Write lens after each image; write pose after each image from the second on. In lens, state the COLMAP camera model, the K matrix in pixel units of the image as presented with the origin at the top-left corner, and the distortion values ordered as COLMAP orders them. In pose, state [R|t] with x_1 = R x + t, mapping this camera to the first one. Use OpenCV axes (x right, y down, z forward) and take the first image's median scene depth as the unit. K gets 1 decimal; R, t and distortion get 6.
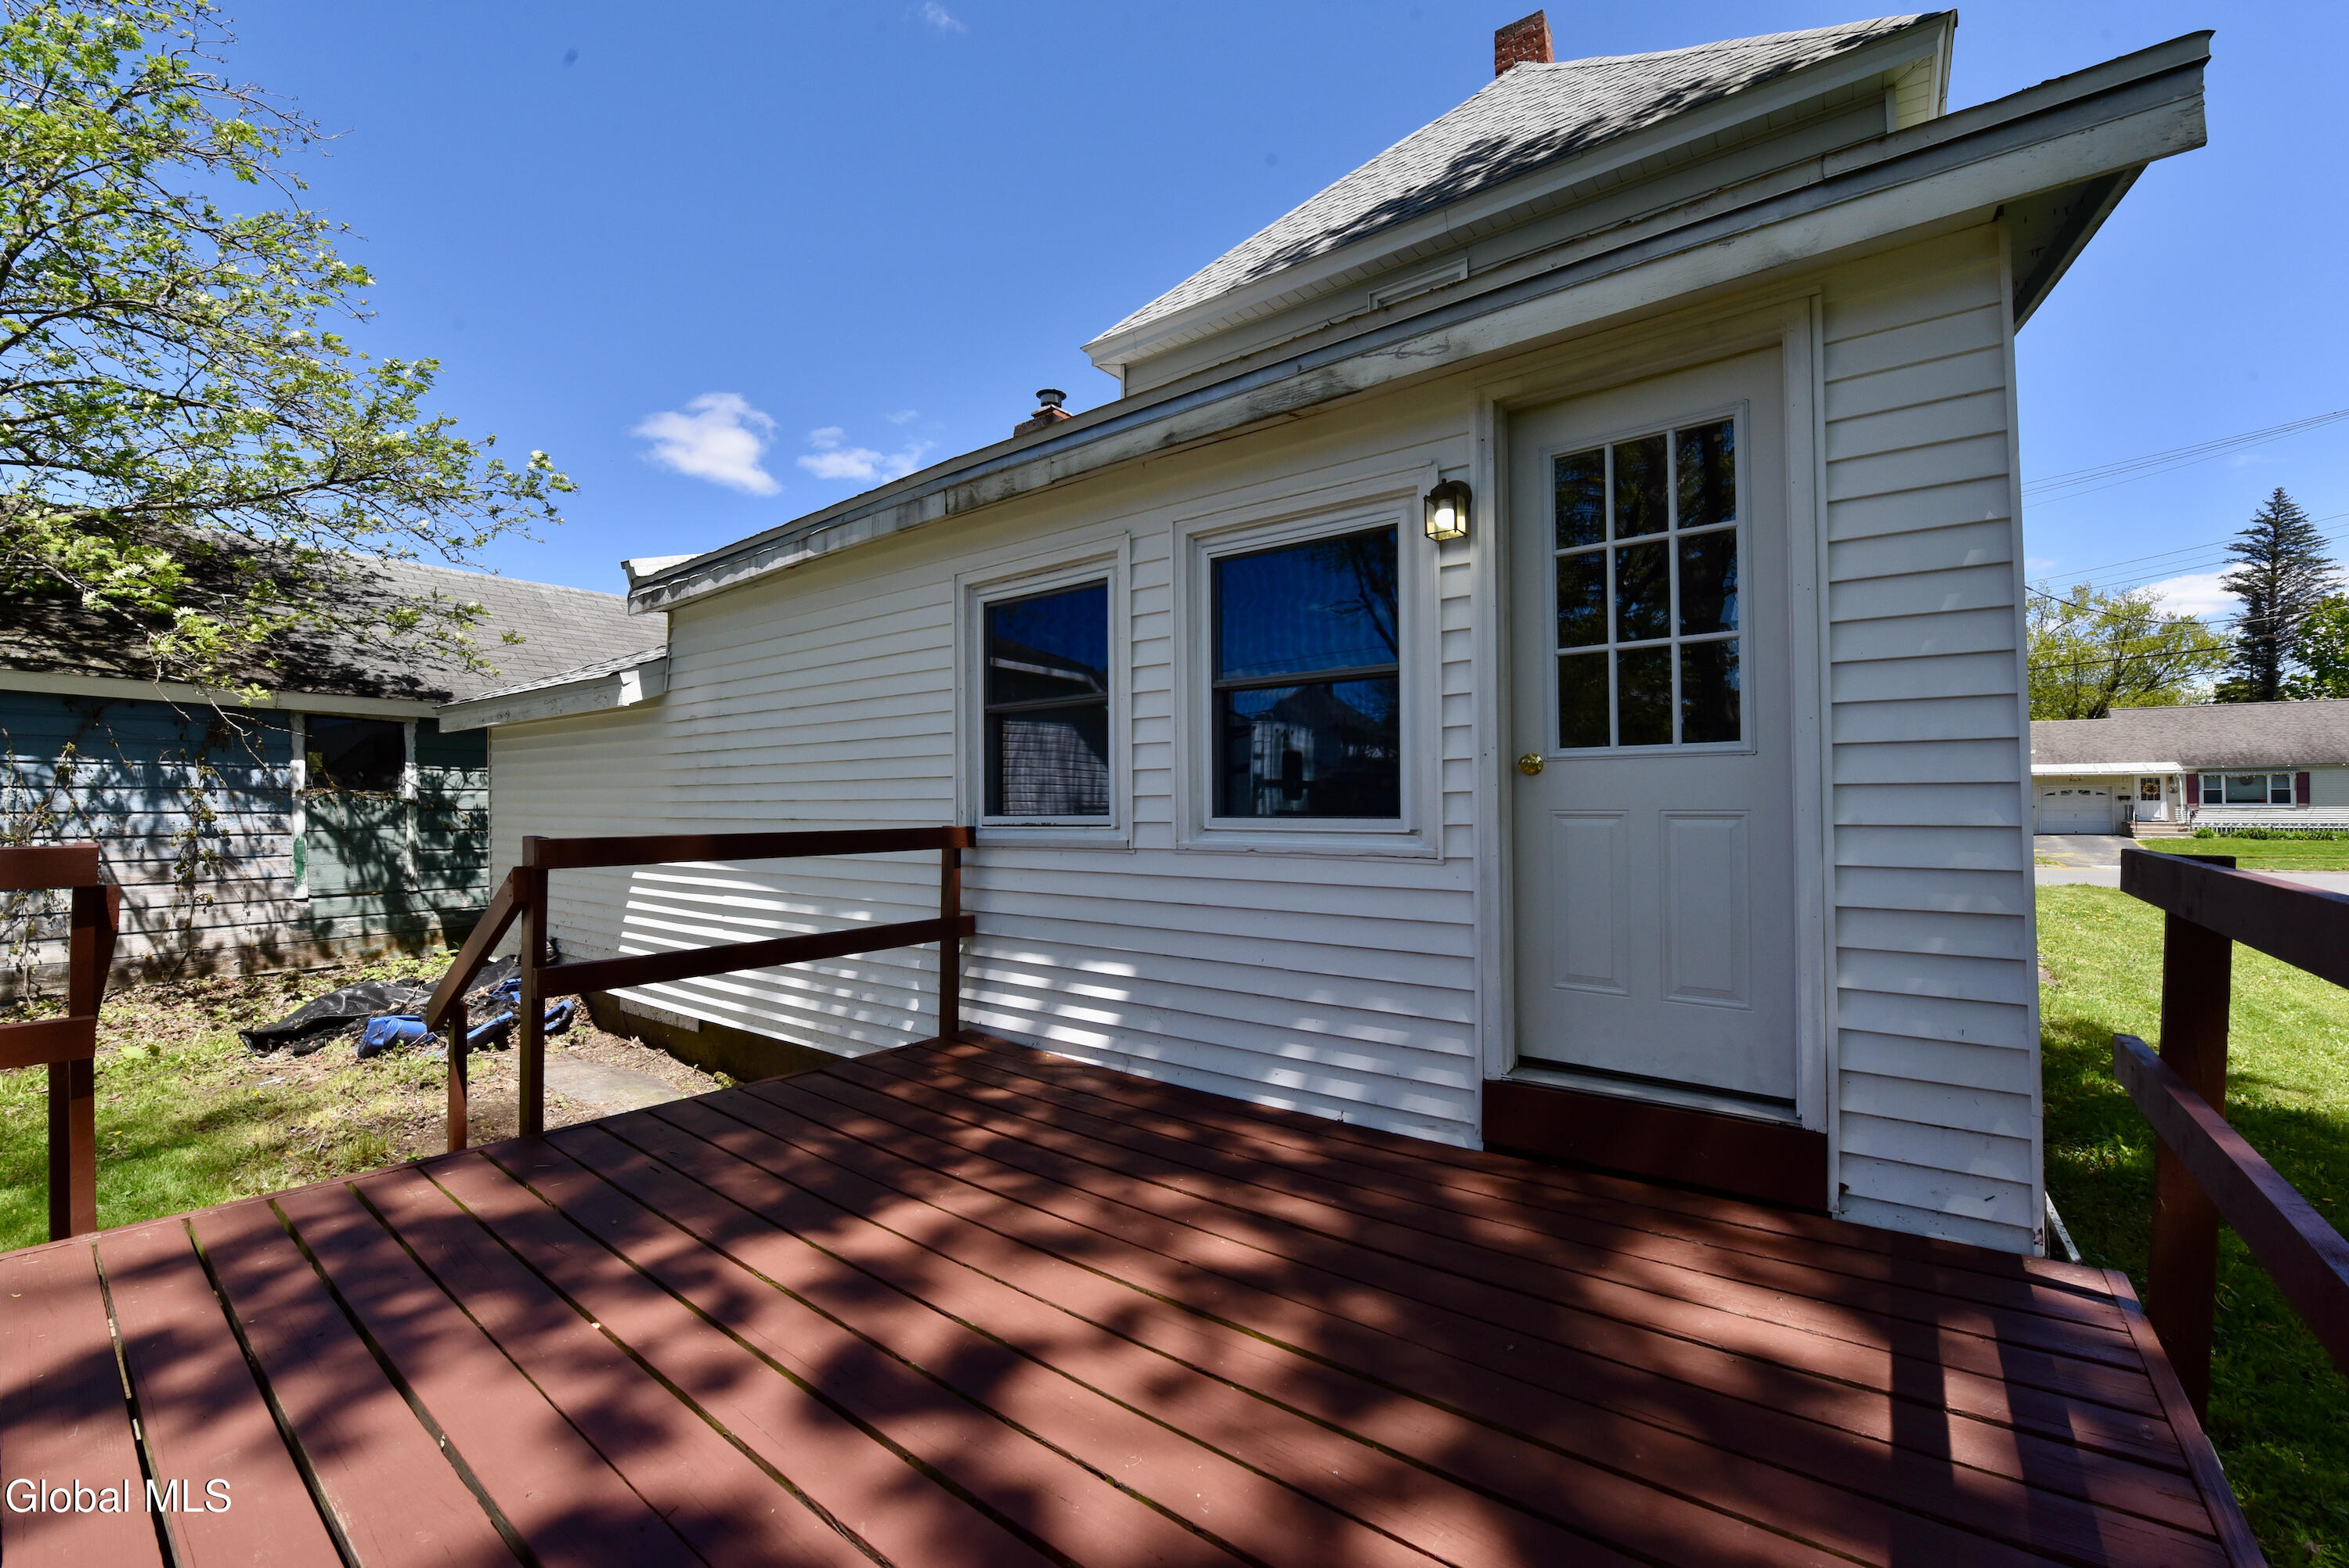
lens RADIAL K [[944.5, 0, 1154.7], [0, 944.5, 799.8], [0, 0, 1]] dist [-0.011764, -0.000262]
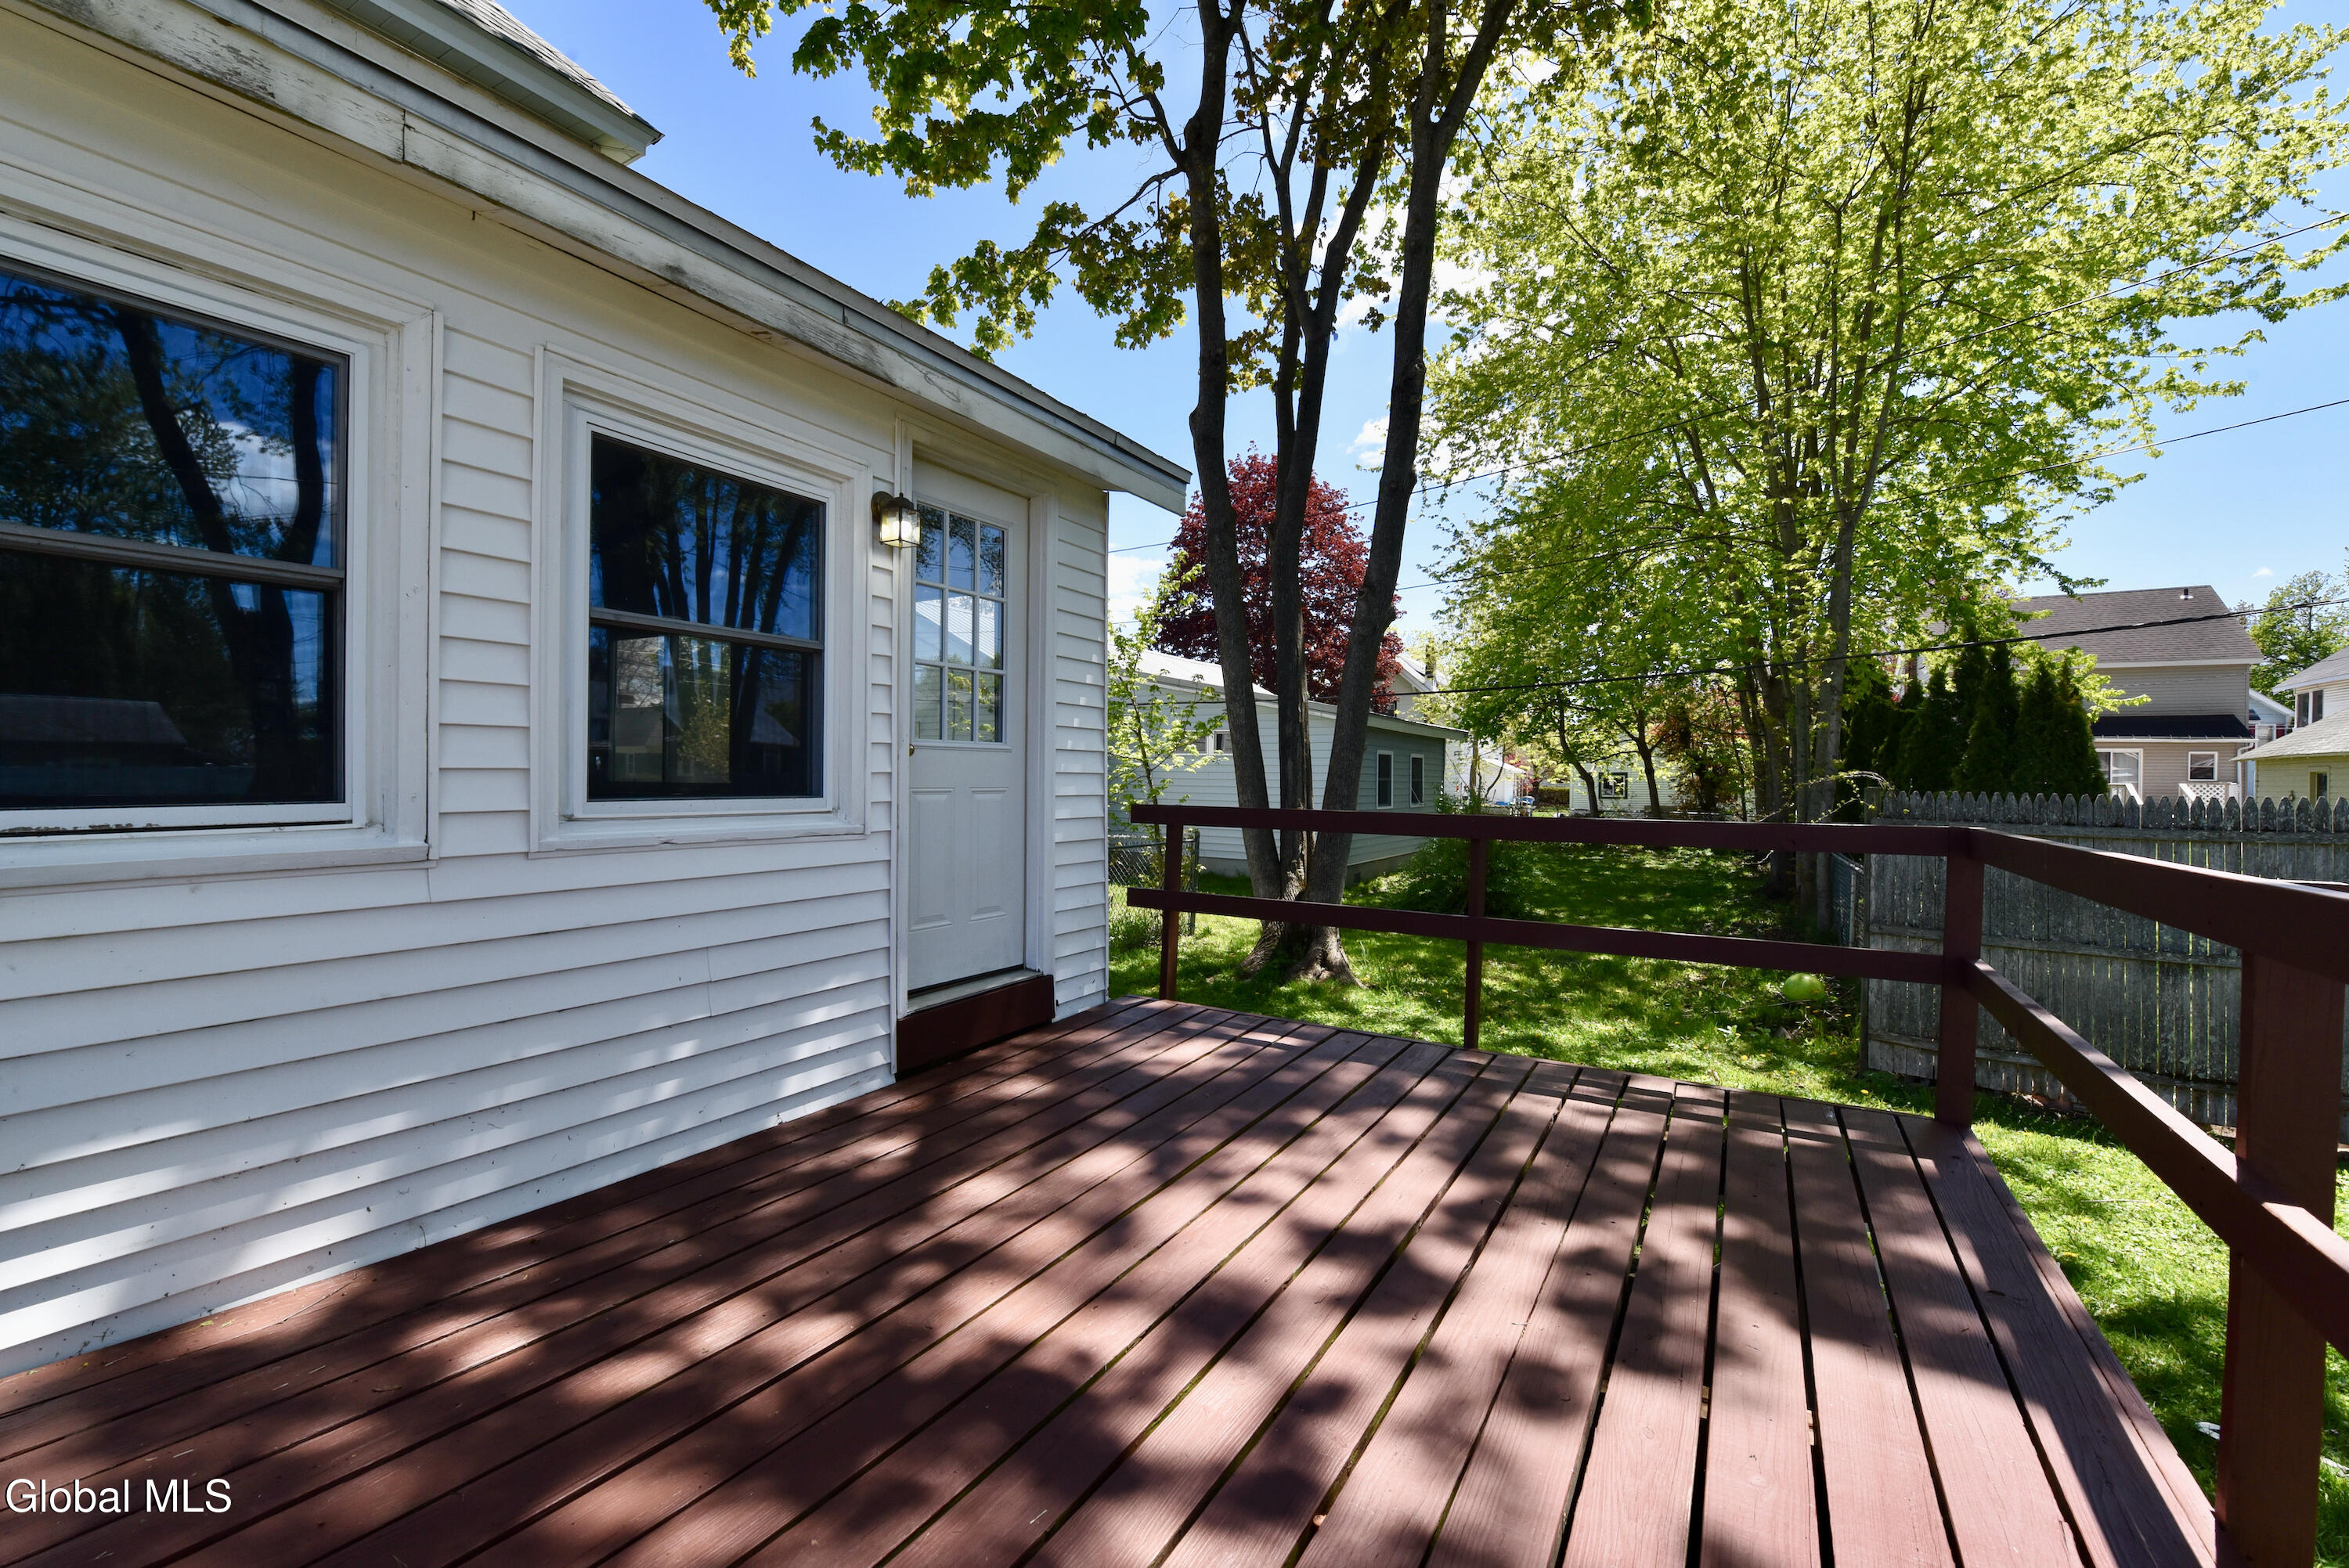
lens RADIAL K [[943.0, 0, 1167.2], [0, 943.0, 756.2], [0, 0, 1]] dist [-0.011524, -0.000116]
pose [[-0.114741, 0.021626, 0.993160, -0.726170], [-0.012476, 0.999653, -0.023209, -0.004335], [-0.993317, -0.015054, -0.114431, 0.704751]]
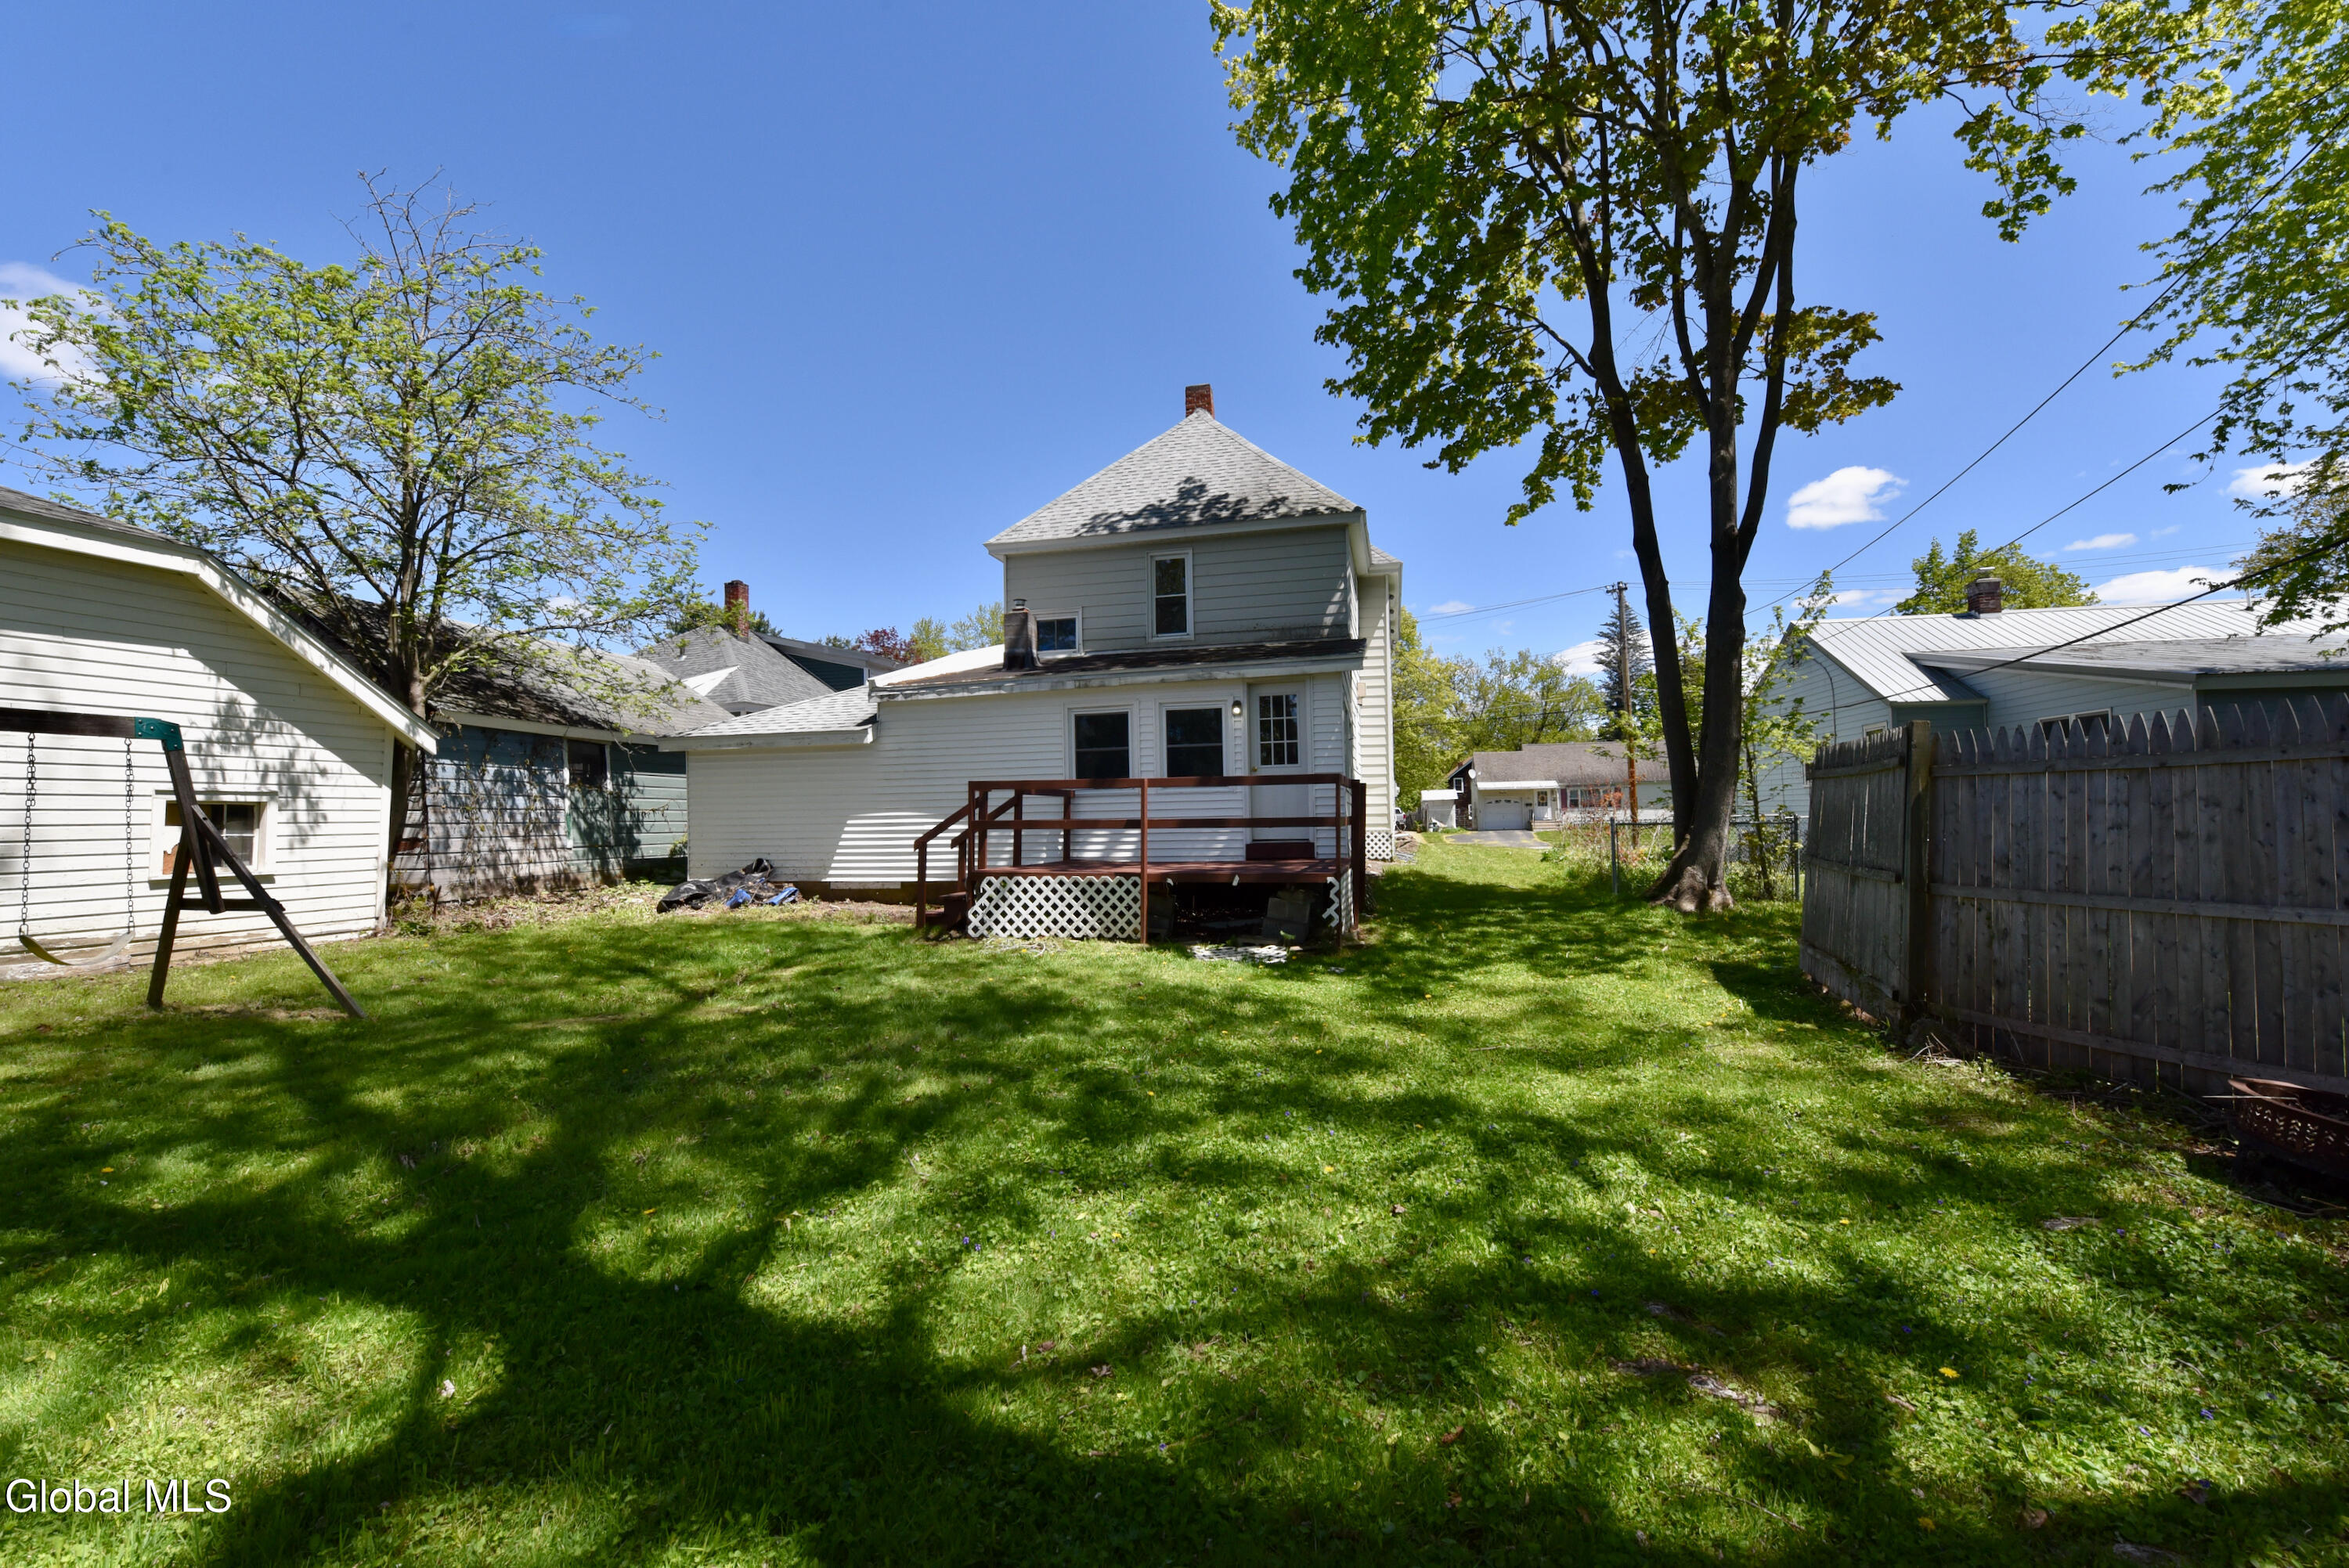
lens RADIAL K [[944.5, 0, 1154.7], [0, 944.5, 799.8], [0, 0, 1]] dist [-0.011764, -0.000262]
pose [[0.921505, -0.005117, 0.388333, -1.418520], [0.013210, 0.999748, -0.018172, 0.143835], [-0.388142, 0.021875, 0.921340, -2.321810]]
